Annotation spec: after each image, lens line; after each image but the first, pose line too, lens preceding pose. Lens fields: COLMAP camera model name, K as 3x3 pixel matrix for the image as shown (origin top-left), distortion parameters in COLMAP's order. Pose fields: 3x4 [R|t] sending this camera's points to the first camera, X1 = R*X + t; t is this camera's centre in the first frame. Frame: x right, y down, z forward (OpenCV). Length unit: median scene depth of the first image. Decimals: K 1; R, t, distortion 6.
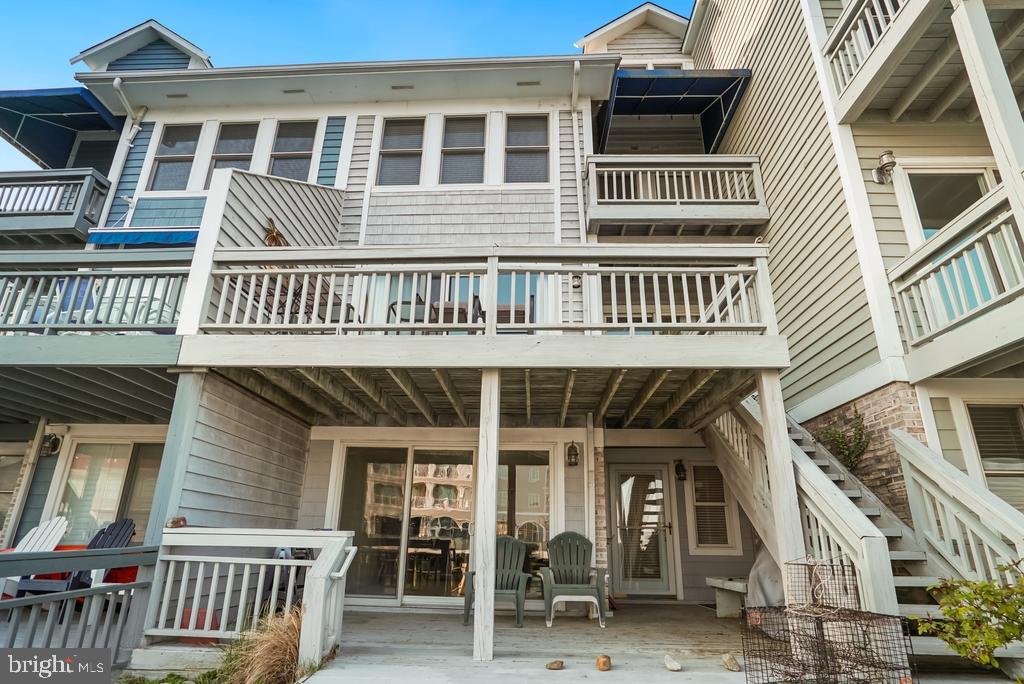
lens RADIAL K [[503.5, 0, 514.8], [0, 503.5, 386.3], [0, 0, 1]] dist [-0.030660, 0.008250]
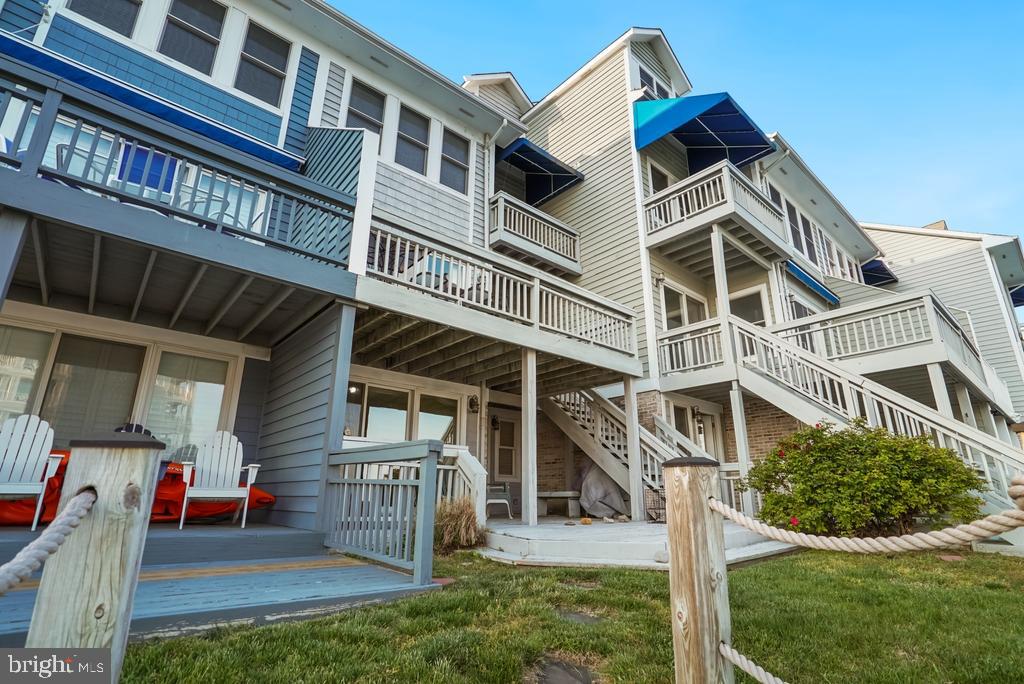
lens RADIAL K [[503.5, 0, 502.6], [0, 503.5, 342.6], [0, 0, 1]] dist [-0.030660, 0.008250]
pose [[0.732474, 0.191846, 0.653206, -0.924071], [-0.194428, 0.978462, -0.069351, 0.056587], [-0.652442, -0.076203, 0.753998, -0.105092]]
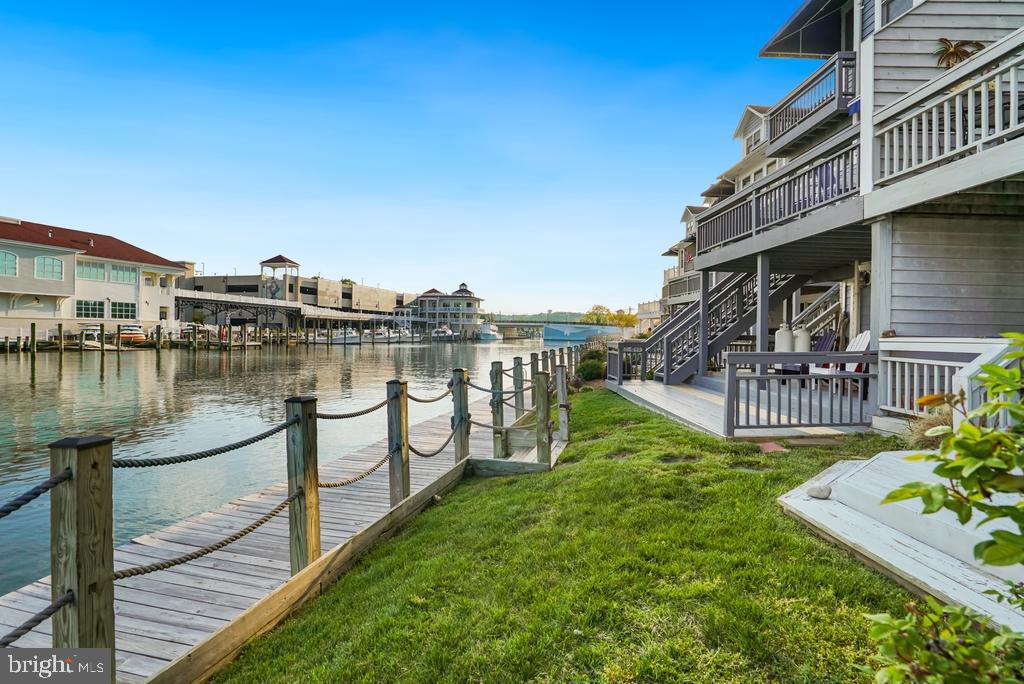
lens RADIAL K [[503.5, 0, 512.0], [0, 503.5, 339.0], [0, 0, 1]] dist [-0.030660, 0.008250]
pose [[0.063794, -0.006667, -0.997941, 0.452172], [0.282666, 0.959147, 0.011661, -0.014036], [0.957095, -0.282828, 0.063072, -0.054754]]
